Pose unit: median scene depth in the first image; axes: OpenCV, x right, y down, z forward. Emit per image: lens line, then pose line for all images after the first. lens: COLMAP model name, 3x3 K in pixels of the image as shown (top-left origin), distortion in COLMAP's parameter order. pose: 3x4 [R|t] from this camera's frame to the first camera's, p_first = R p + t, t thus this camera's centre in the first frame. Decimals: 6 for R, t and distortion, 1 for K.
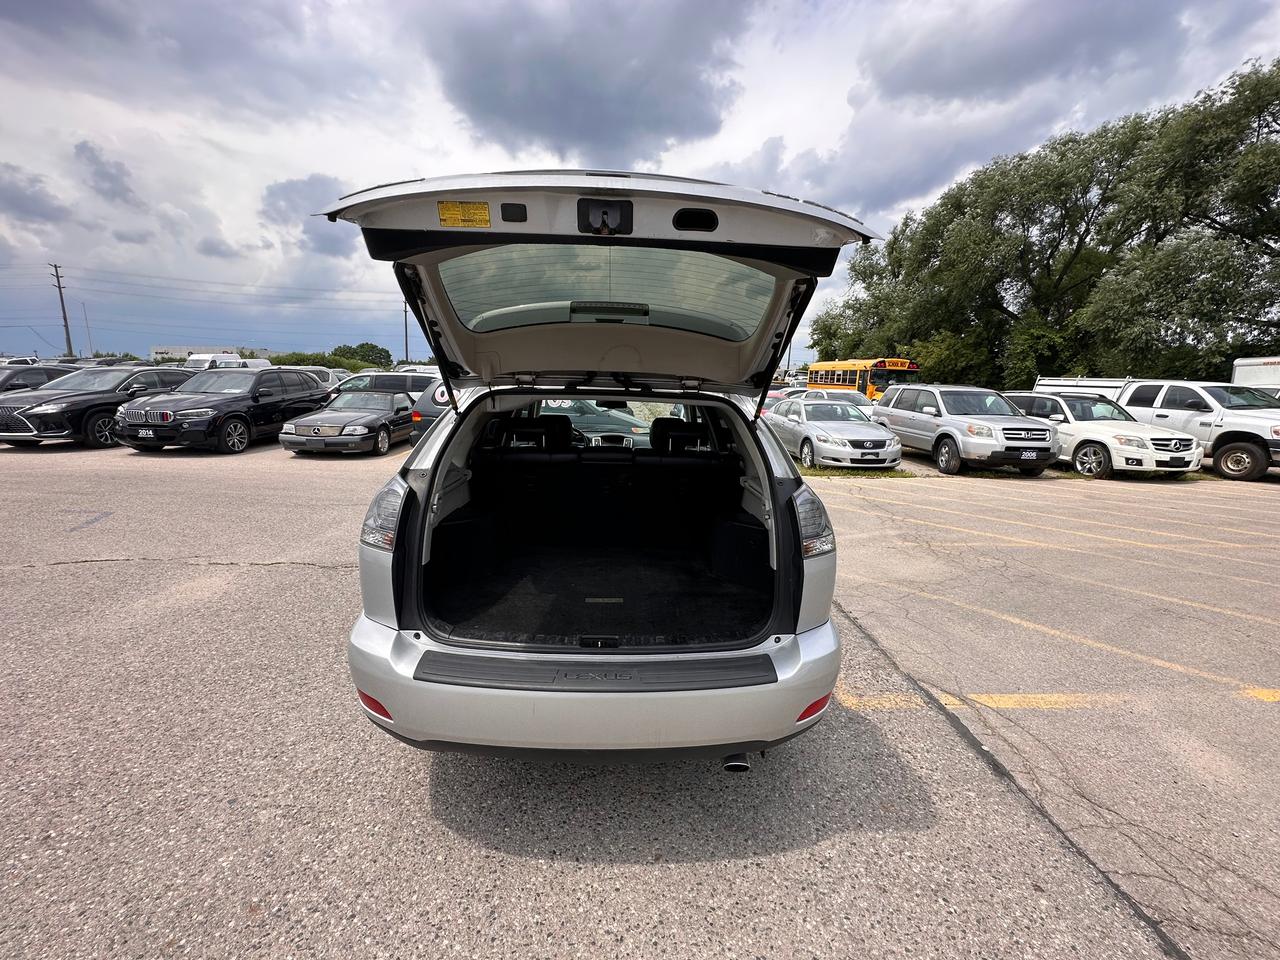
lens RADIAL K [[515.1, 0, 632.8], [0, 515.1, 484.4], [0, 0, 1]] dist [-0.003680, 0.000530]
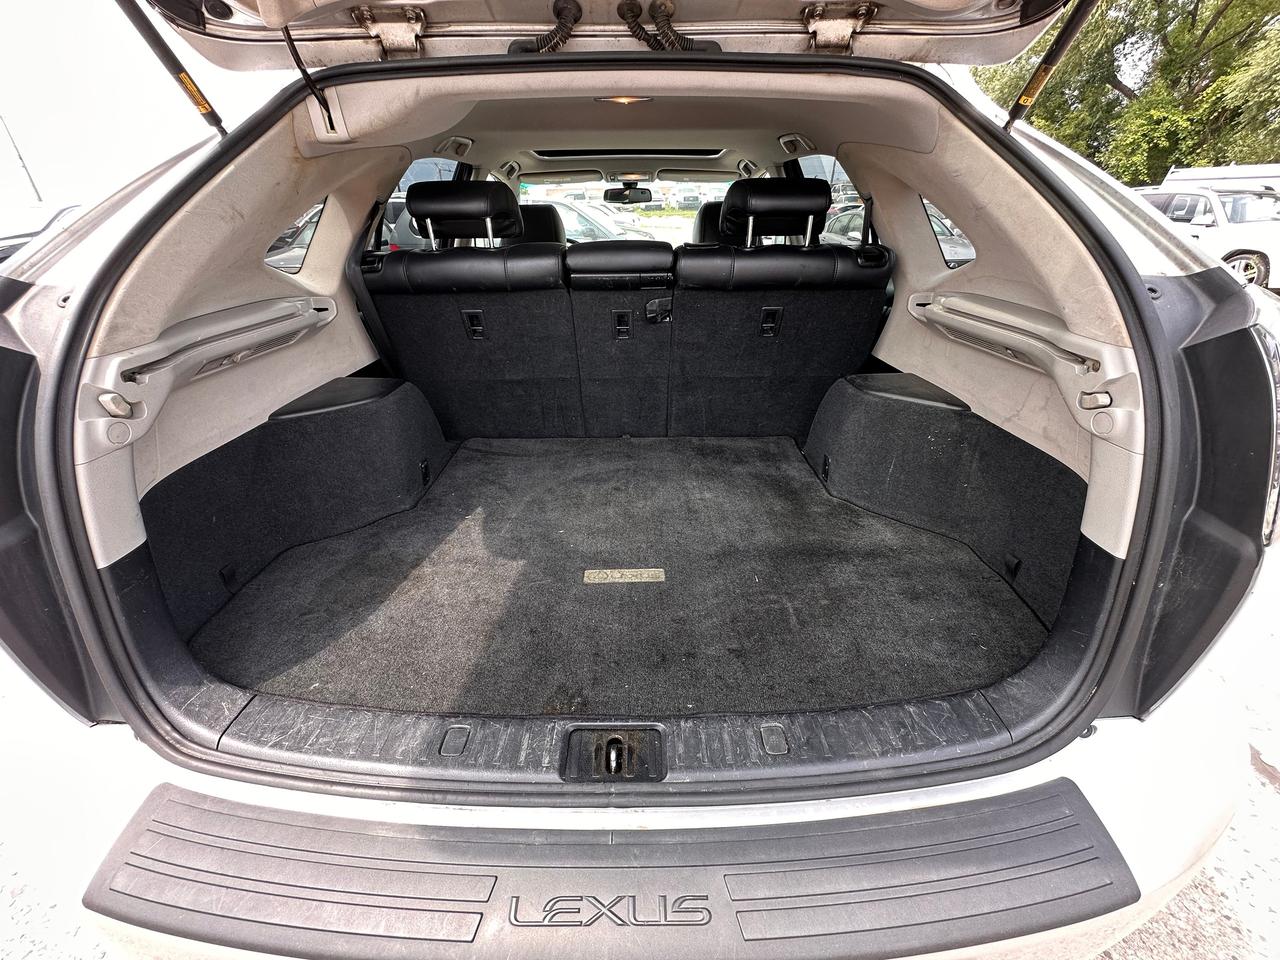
lens RADIAL K [[515.1, 0, 631.6], [0, 515.1, 480.2], [0, 0, 1]] dist [-0.003680, 0.000530]
pose [[0.998623, -0.018091, -0.049236, -0.004710], [0.031218, 0.959284, 0.280713, 0.001780], [0.042152, -0.281863, 0.958528, 0.111839]]
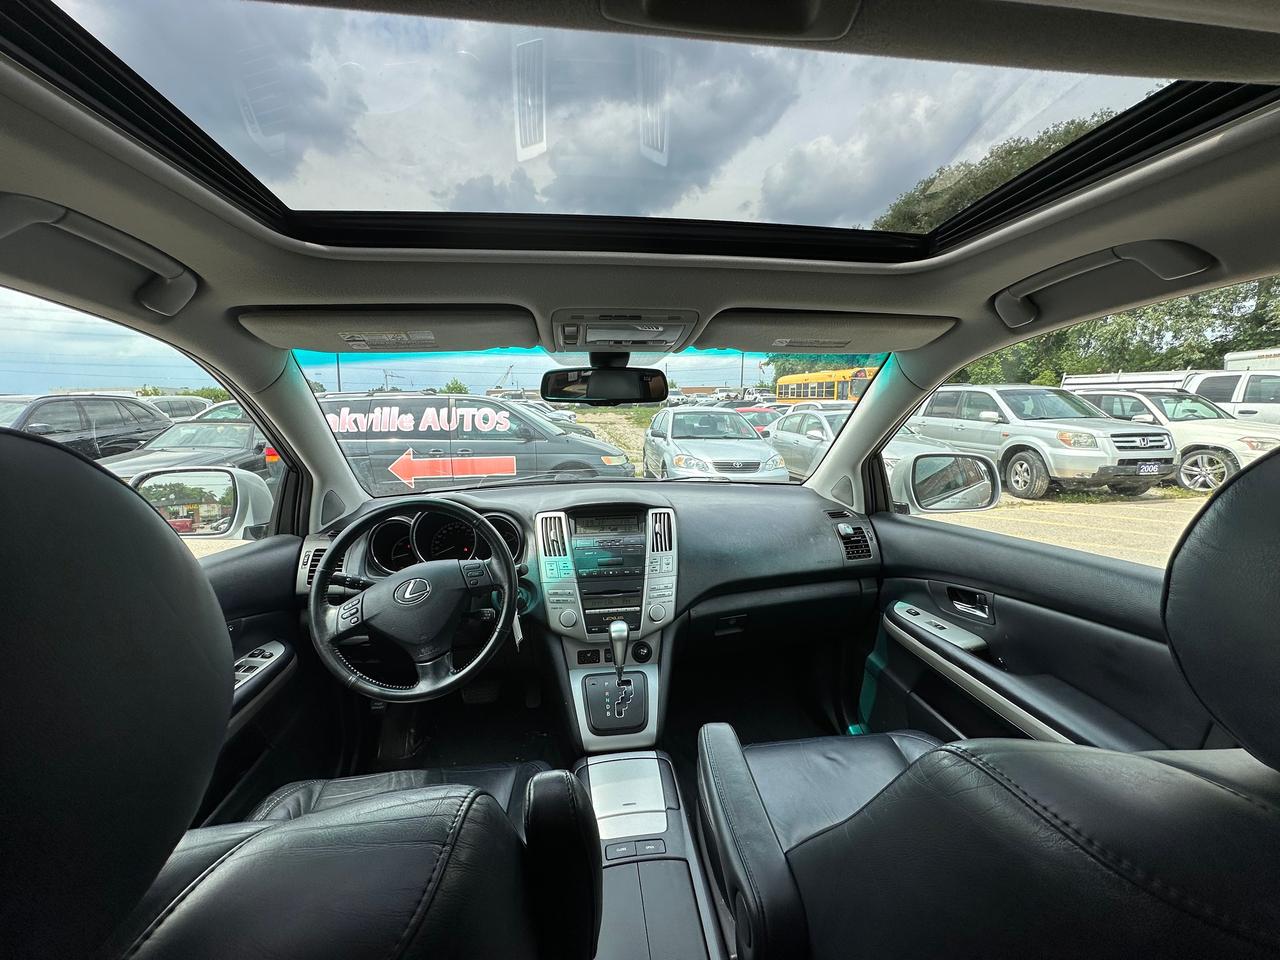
lens RADIAL K [[515.1, 0, 637.5], [0, 515.1, 476.4], [0, 0, 1]] dist [-0.003680, 0.000530]
pose [[0.994031, -0.050431, 0.096743, -0.021145], [0.056383, 0.996616, -0.059812, -0.039376], [-0.093399, 0.064910, 0.993511, 0.302848]]
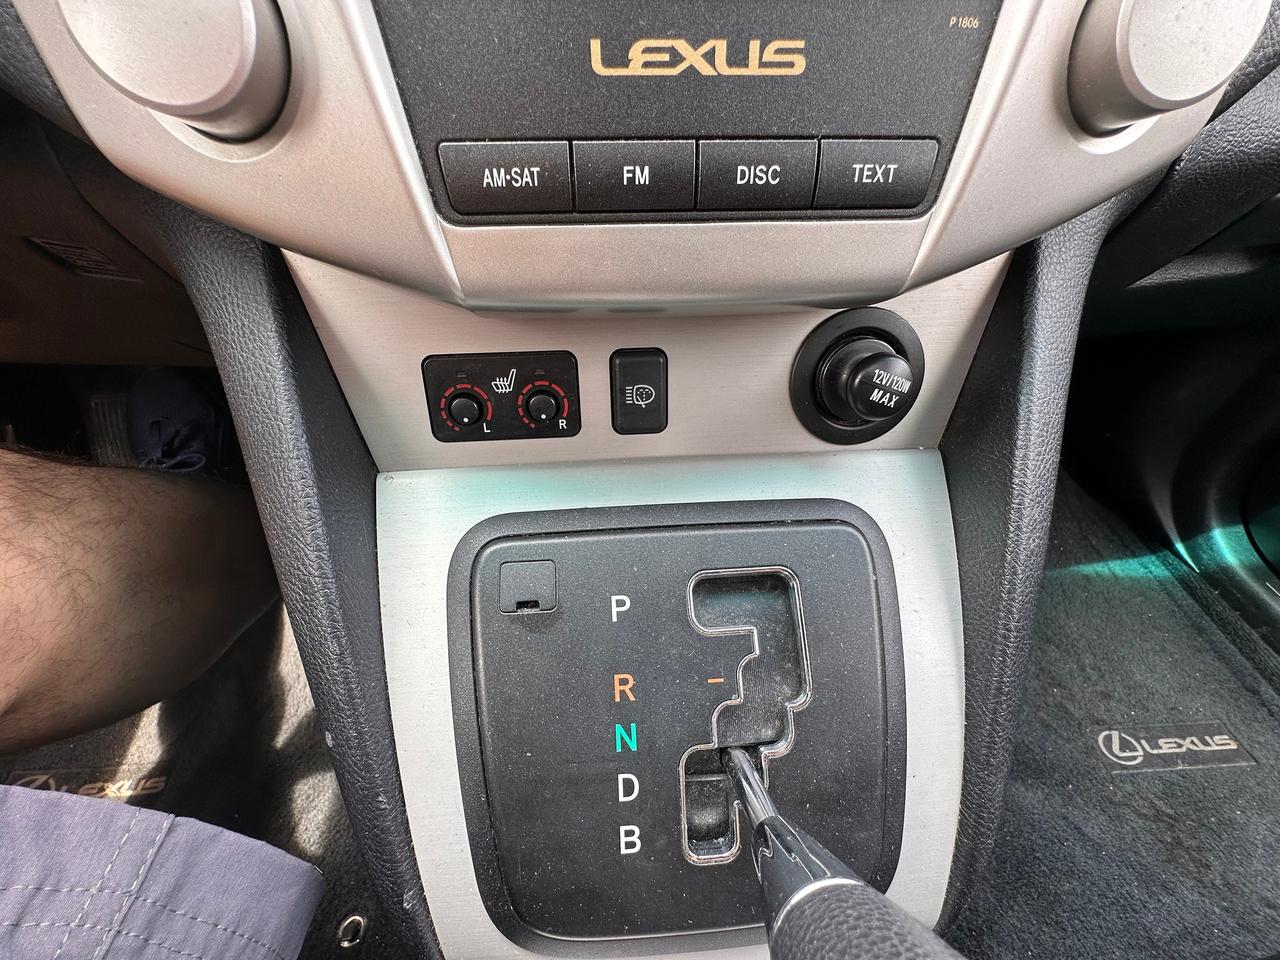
lens RADIAL K [[515.1, 0, 638.4], [0, 515.1, 478.4], [0, 0, 1]] dist [-0.003680, 0.000530]
pose [[0.998701, -0.045276, 0.023358, -0.018930], [0.023586, 0.817286, 0.575750, -0.013926], [-0.045158, -0.574451, 0.817292, 0.406227]]
